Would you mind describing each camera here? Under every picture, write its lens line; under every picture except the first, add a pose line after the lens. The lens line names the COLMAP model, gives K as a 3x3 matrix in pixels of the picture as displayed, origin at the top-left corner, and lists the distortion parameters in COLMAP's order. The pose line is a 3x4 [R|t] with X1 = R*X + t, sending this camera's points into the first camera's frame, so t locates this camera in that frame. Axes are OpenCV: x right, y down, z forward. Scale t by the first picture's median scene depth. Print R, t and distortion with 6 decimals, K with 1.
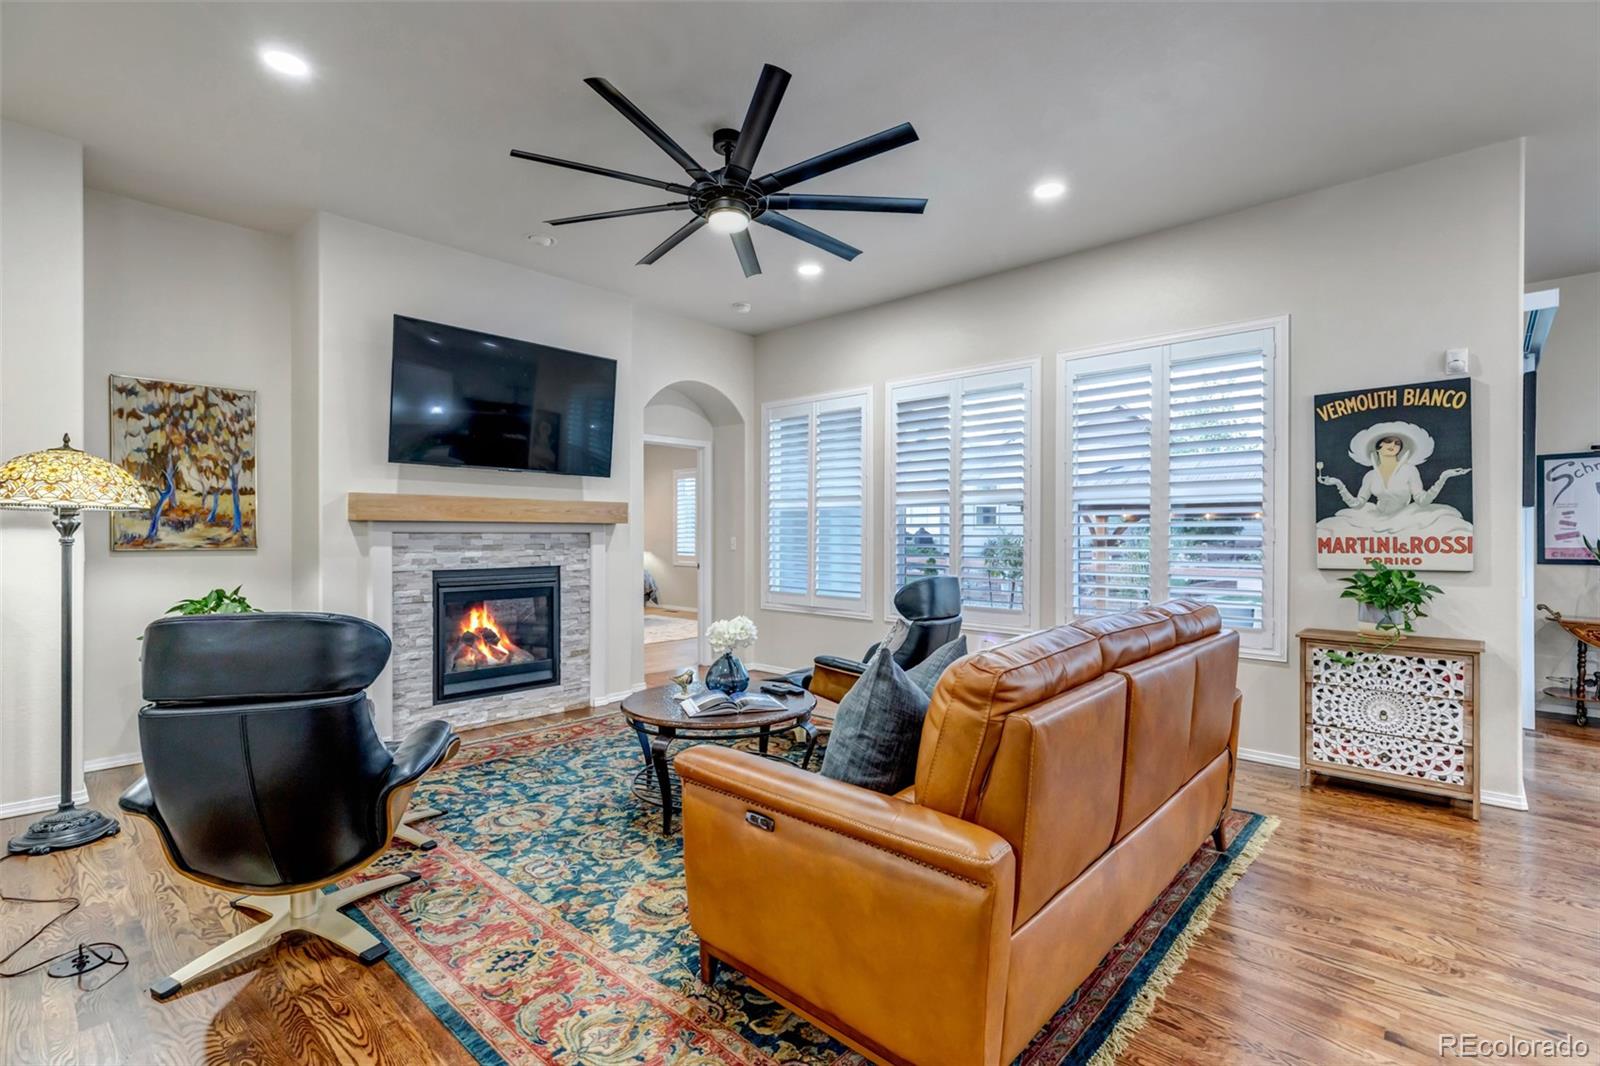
lens RADIAL K [[732.2, 0, 797.8], [0, 732.2, 534.8], [0, 0, 1]] dist [0.003522, 0.001061]
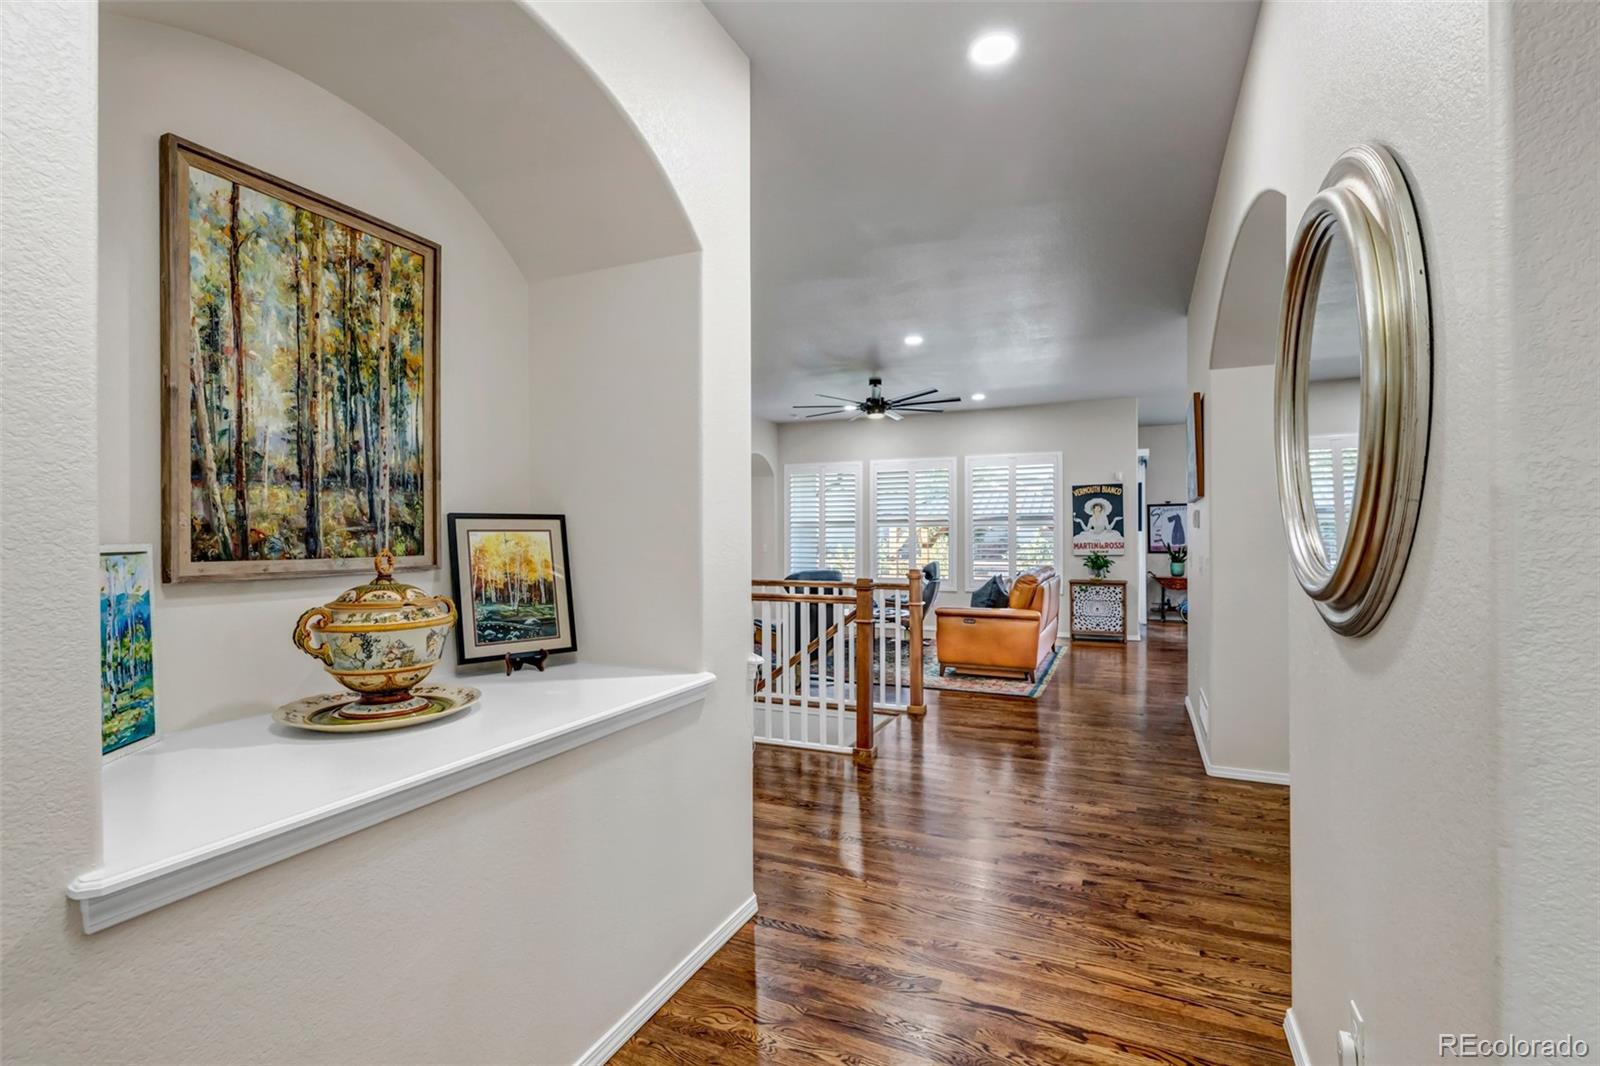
lens RADIAL K [[732.2, 0, 797.8], [0, 732.2, 534.8], [0, 0, 1]] dist [0.003522, 0.001061]
pose [[0.949390, -0.005046, 0.314058, -1.053949], [0.006676, 0.999969, -0.004115, -0.021707], [-0.314028, 0.006003, 0.949395, -1.168579]]
